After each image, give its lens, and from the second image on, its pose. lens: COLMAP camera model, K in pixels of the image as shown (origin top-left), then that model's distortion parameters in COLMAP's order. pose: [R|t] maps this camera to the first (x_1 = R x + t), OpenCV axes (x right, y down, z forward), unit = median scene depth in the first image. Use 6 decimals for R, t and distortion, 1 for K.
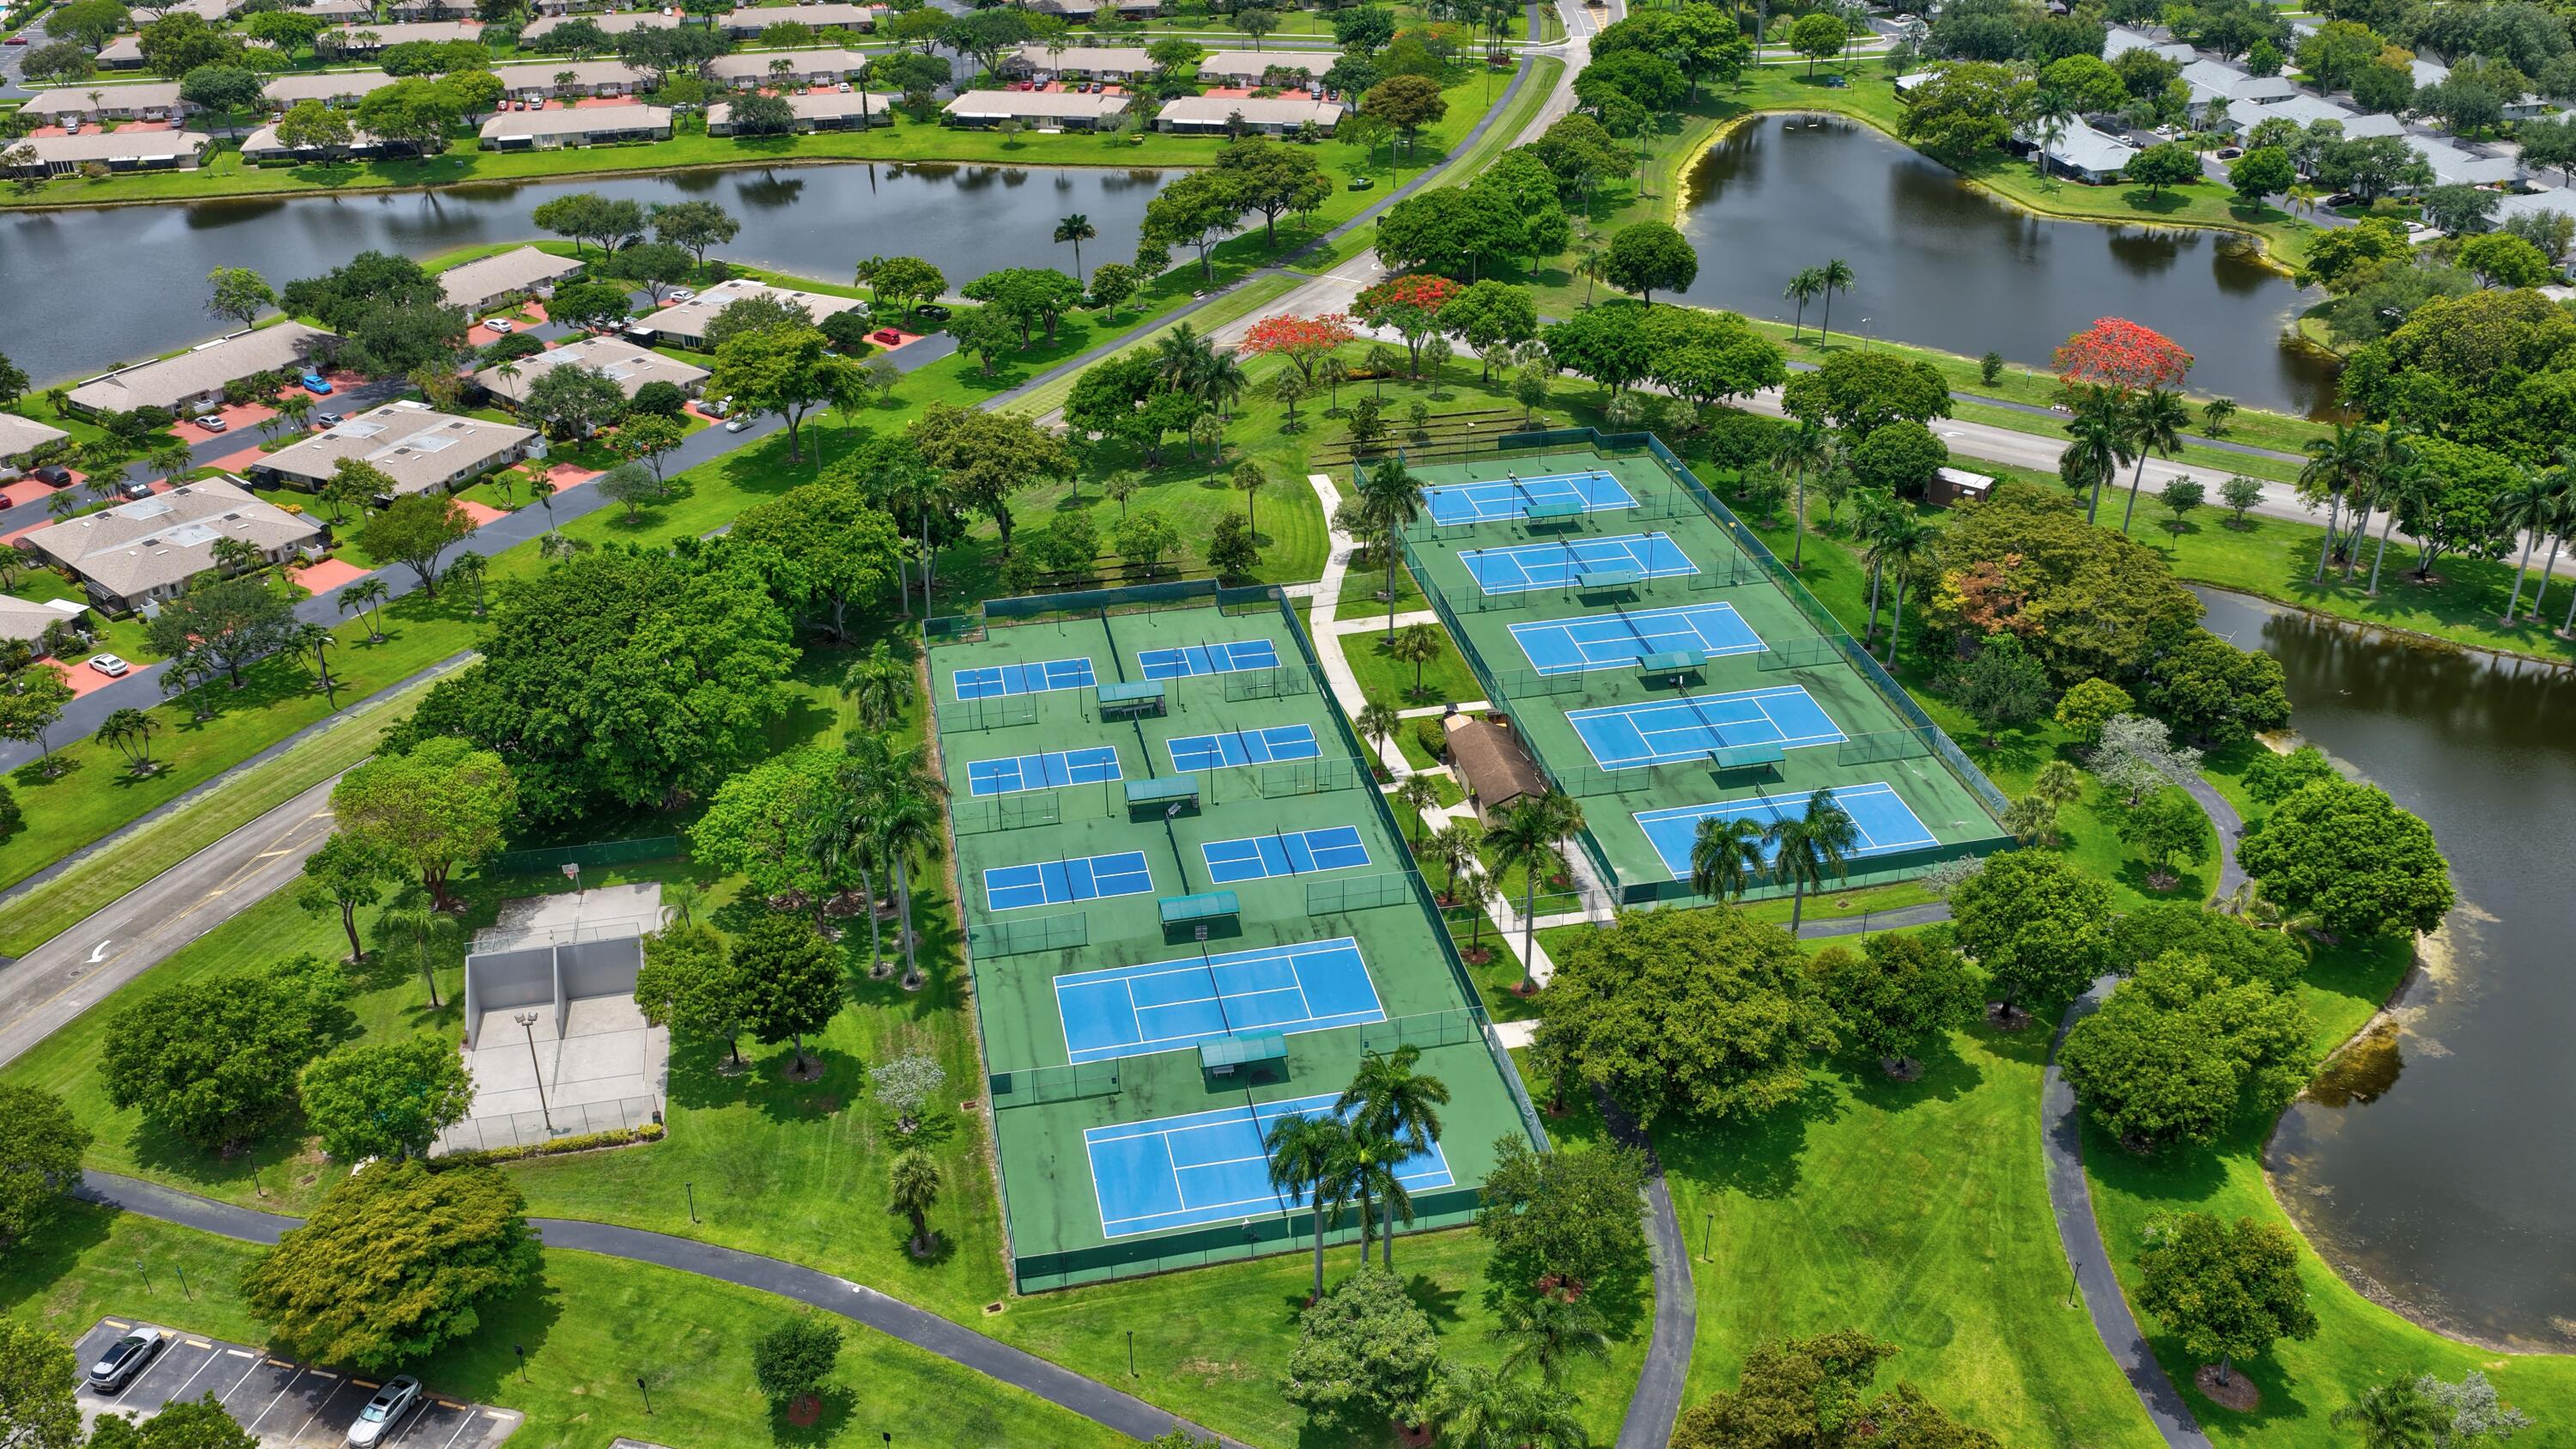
lens RADIAL K [[2140.8, 0, 1295.1], [0, 2140.8, 717.5], [0, 0, 1]] dist [0.004311, 0.012266]
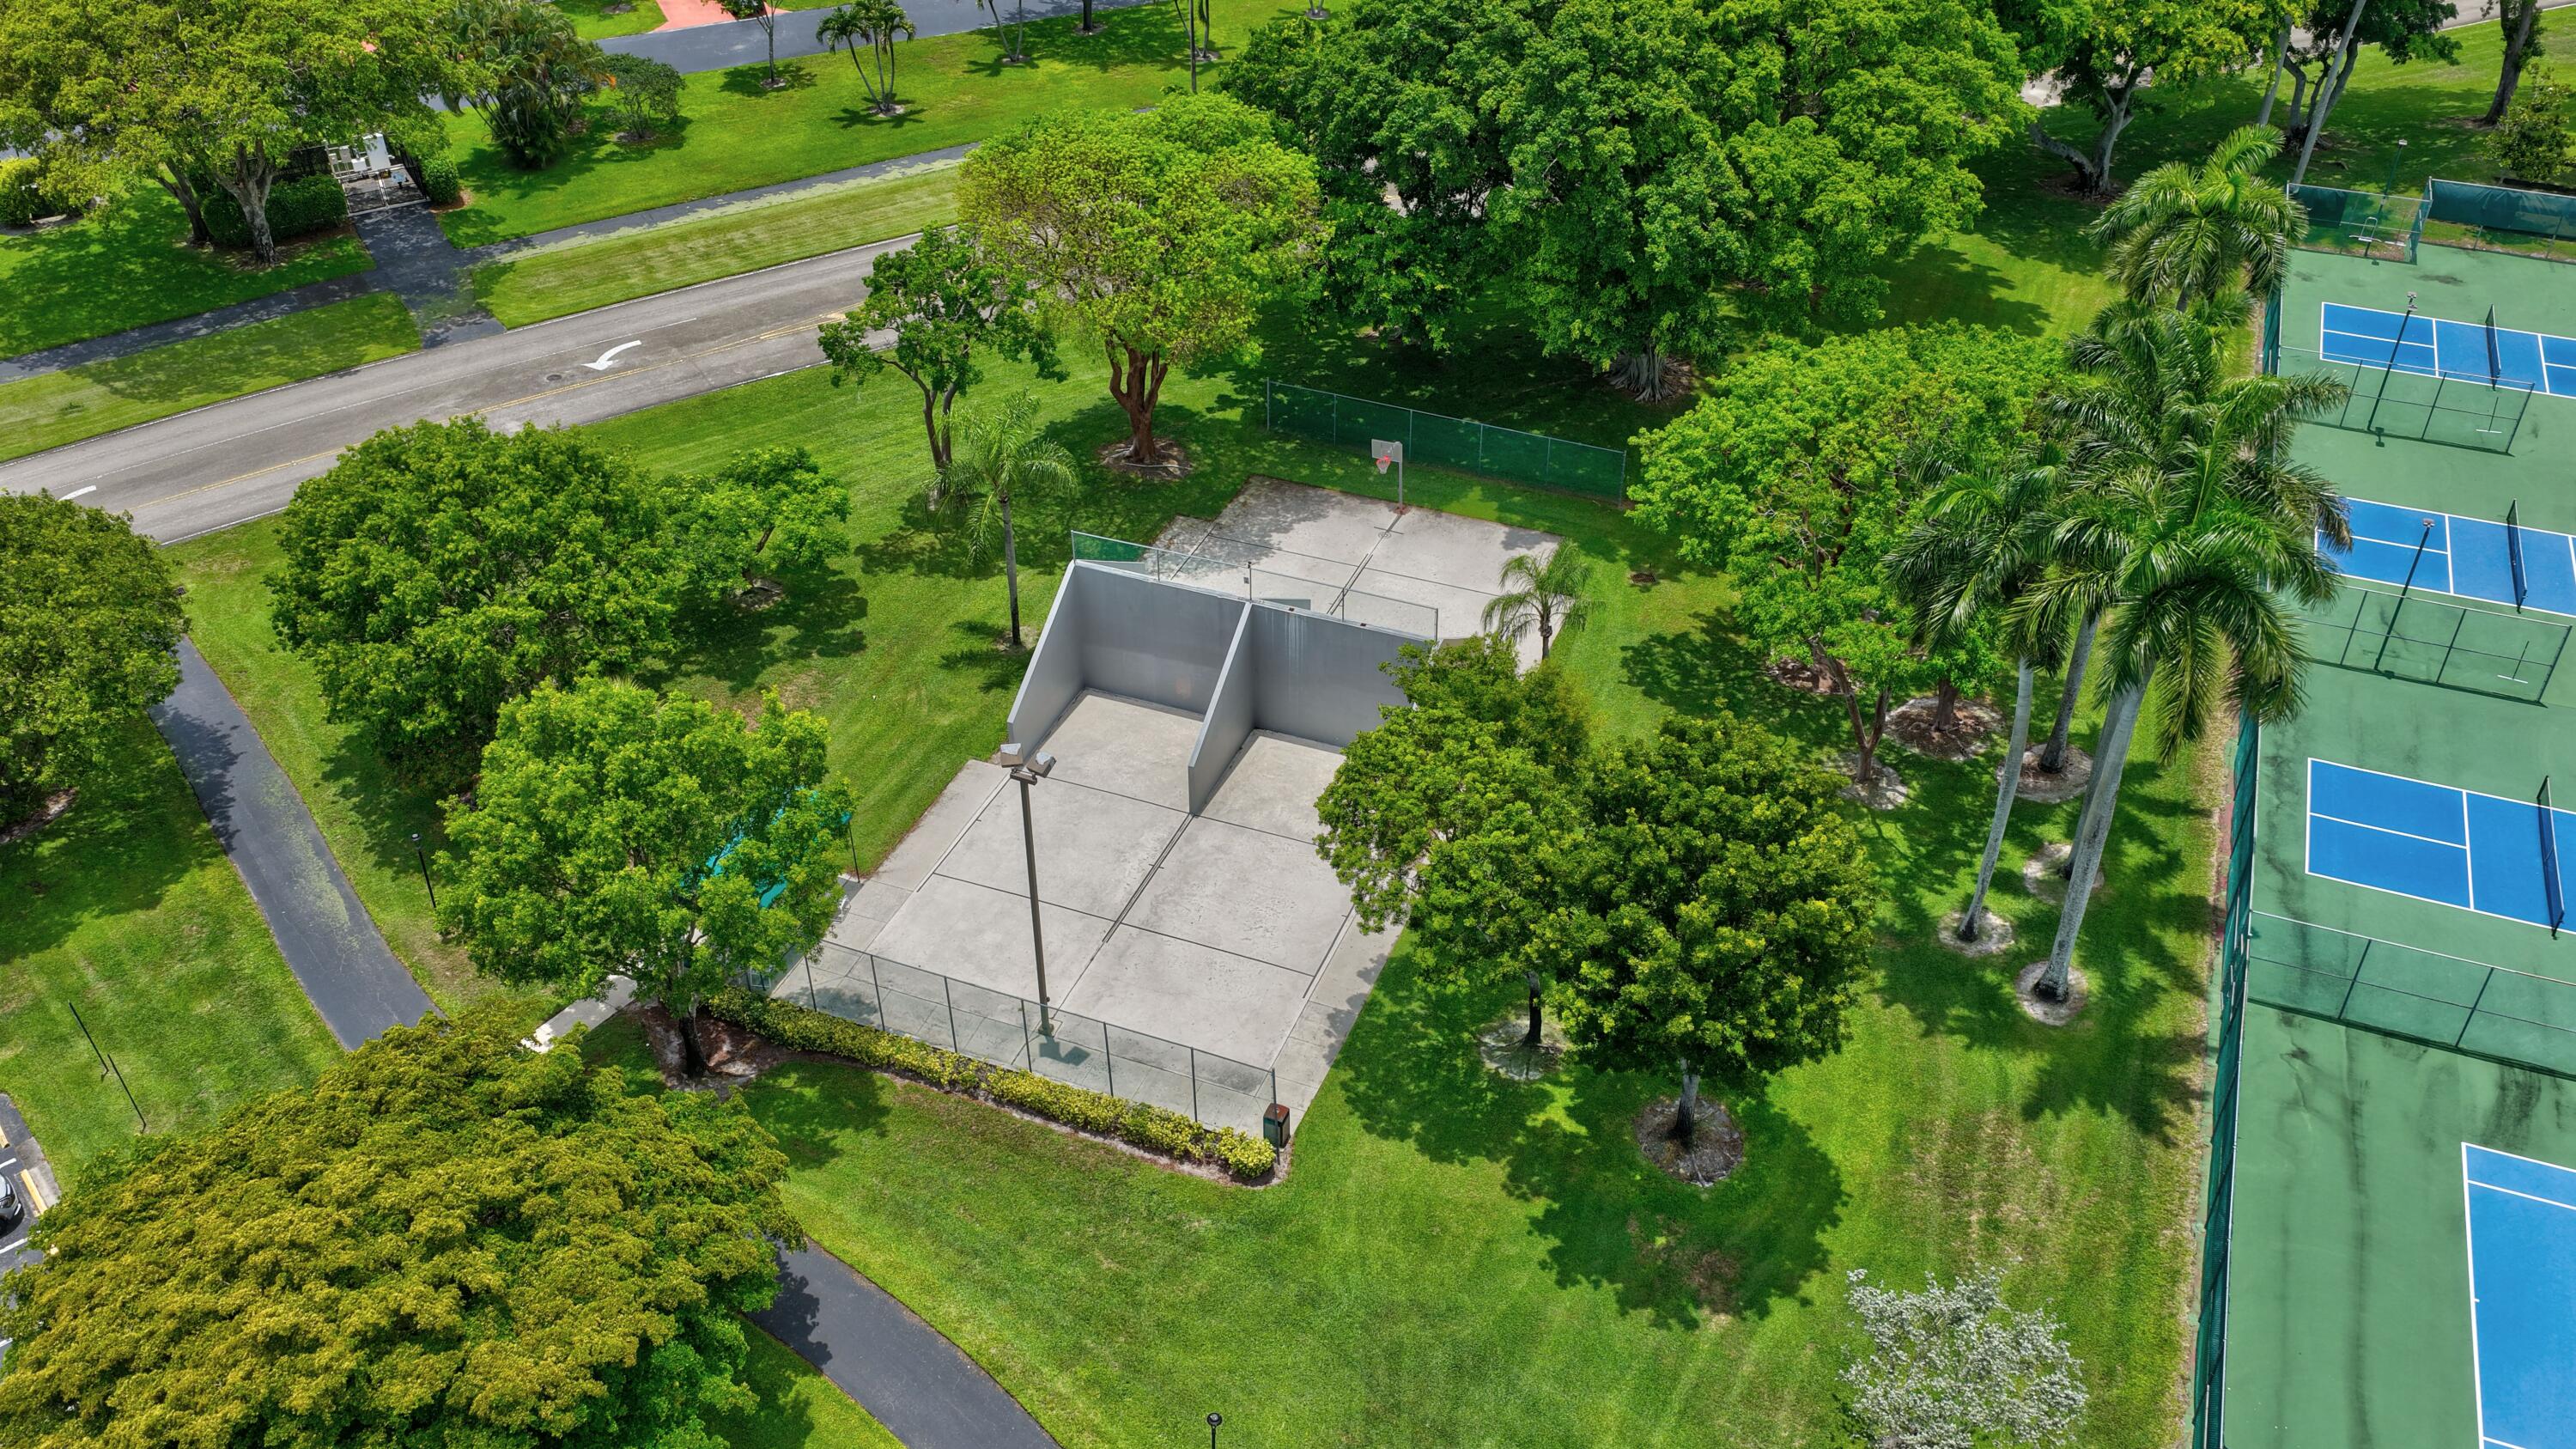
lens RADIAL K [[2140.8, 0, 1298.3], [0, 2140.8, 722.5], [0, 0, 1]] dist [0.004311, 0.012266]
pose [[0.834481, 0.336455, -0.436393, -0.137800], [-0.276022, 0.940657, 0.197423, 0.040971], [0.476920, -0.044292, 0.877830, 0.601368]]
